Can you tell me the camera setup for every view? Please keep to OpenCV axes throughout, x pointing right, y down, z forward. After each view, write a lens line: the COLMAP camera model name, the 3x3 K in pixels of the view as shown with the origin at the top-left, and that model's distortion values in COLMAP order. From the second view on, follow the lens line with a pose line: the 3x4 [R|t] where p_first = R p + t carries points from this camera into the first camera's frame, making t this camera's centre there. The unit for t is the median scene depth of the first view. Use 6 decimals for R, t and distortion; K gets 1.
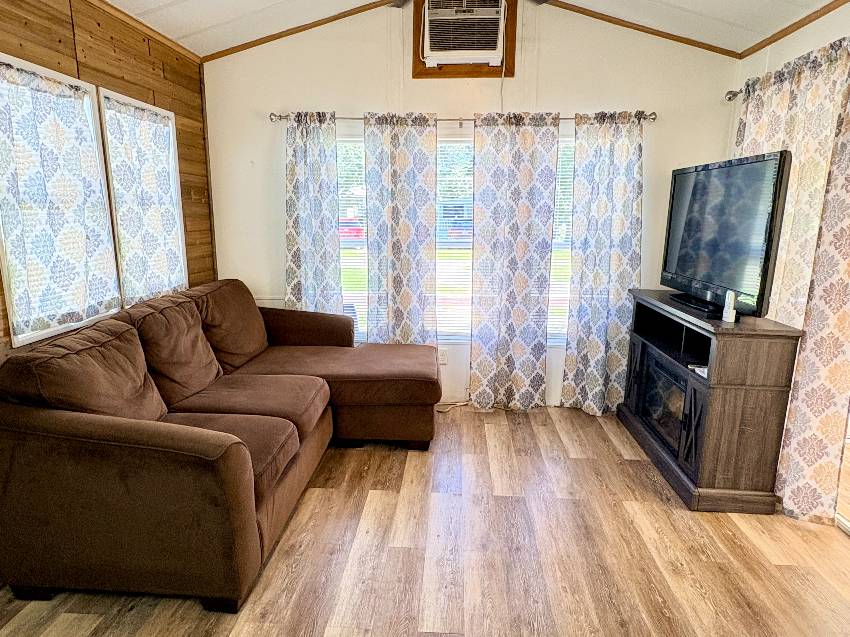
lens RADIAL K [[518.1, 0, 419.8], [0, 518.1, 326.4], [0, 0, 1]] dist [-0.005262, 0.002594]
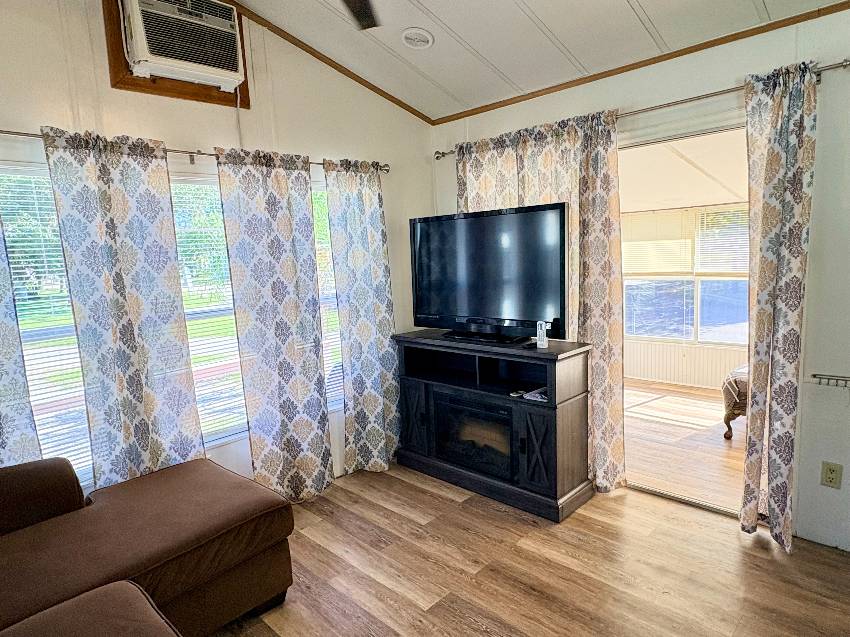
lens RADIAL K [[518.1, 0, 419.6], [0, 518.1, 322.3], [0, 0, 1]] dist [-0.005262, 0.002594]
pose [[0.653285, -0.147428, 0.742619, -0.306952], [0.208968, 0.977868, 0.010301, -0.098610], [-0.727702, 0.148454, 0.669635, 0.296156]]
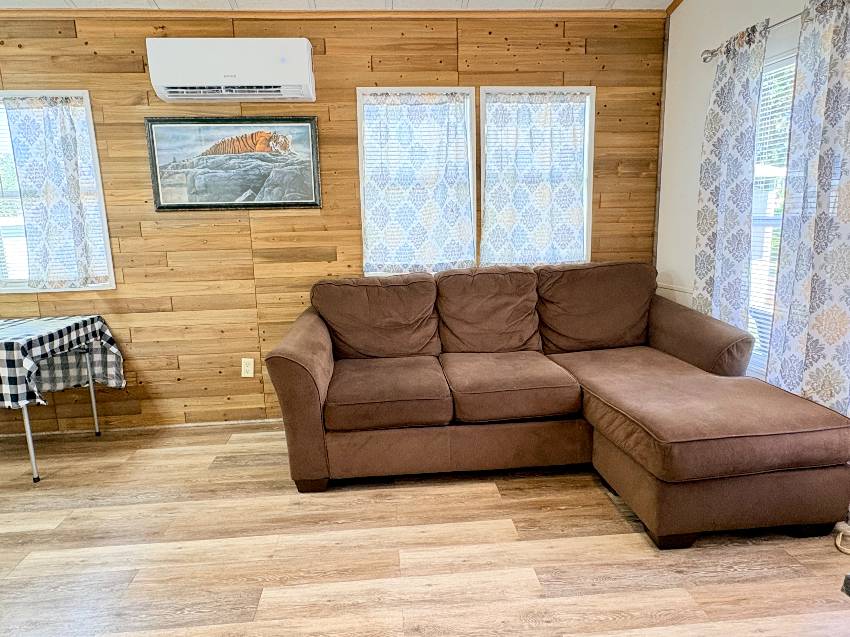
lens RADIAL K [[518.1, 0, 409.8], [0, 518.1, 318.9], [0, 0, 1]] dist [-0.005262, 0.002594]
pose [[0.183854, 0.179325, -0.966458, 0.460241], [-0.186606, 0.971705, 0.144800, -0.056382], [0.965078, 0.153725, 0.212115, 0.488013]]
